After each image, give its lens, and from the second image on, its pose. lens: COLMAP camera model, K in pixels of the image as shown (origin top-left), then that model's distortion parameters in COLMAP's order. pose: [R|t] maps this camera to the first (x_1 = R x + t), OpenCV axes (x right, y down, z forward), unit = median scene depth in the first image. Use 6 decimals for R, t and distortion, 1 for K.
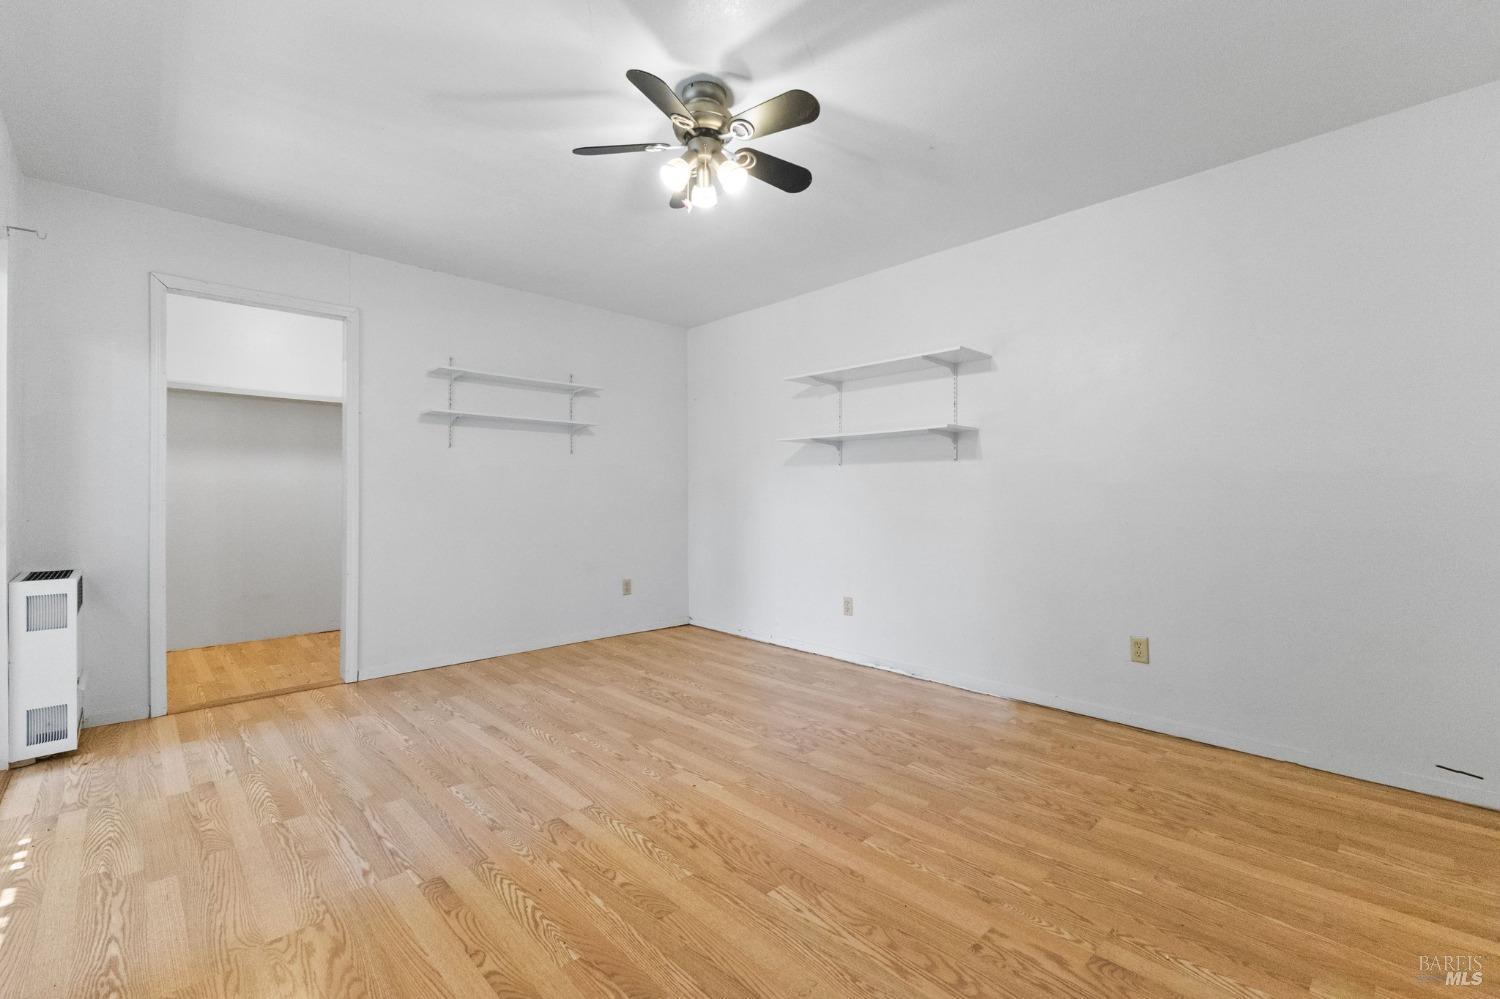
lens RADIAL K [[653.0, 0, 753.2], [0, 653.0, 499.5], [0, 0, 1]] dist [0.014264, -0.002507]
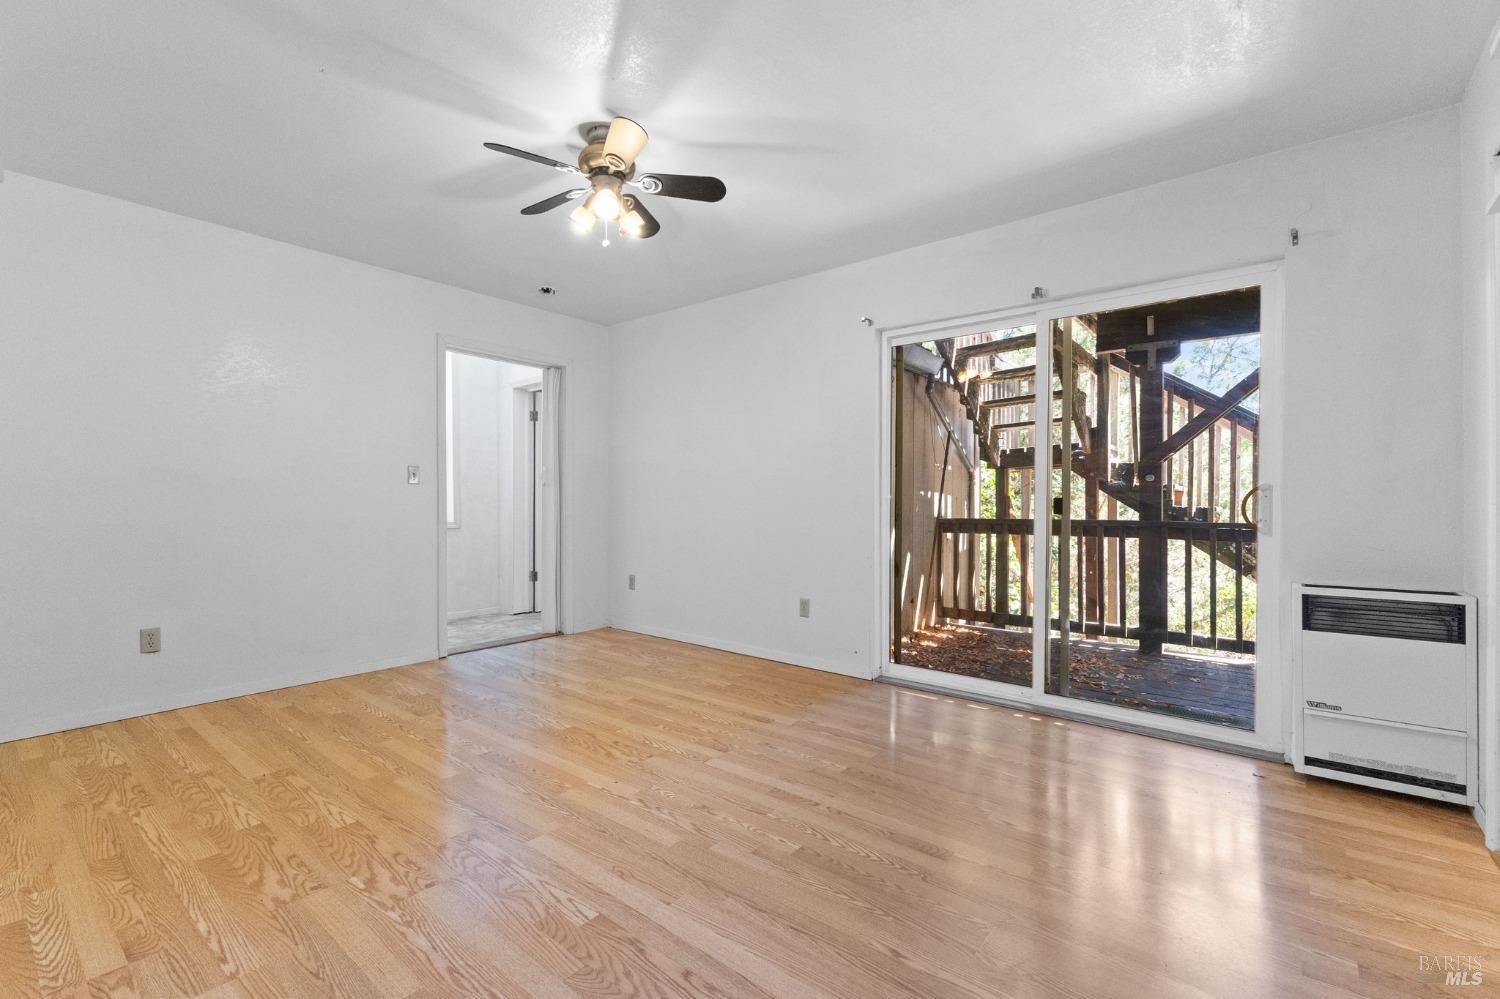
lens RADIAL K [[653.0, 0, 746.2], [0, 653.0, 501.4], [0, 0, 1]] dist [0.014264, -0.002507]
pose [[-0.993371, -0.000977, -0.114950, -0.171649], [-0.001022, 0.999999, 0.000330, 0.001341], [0.114950, 0.000446, -0.993371, 2.015826]]
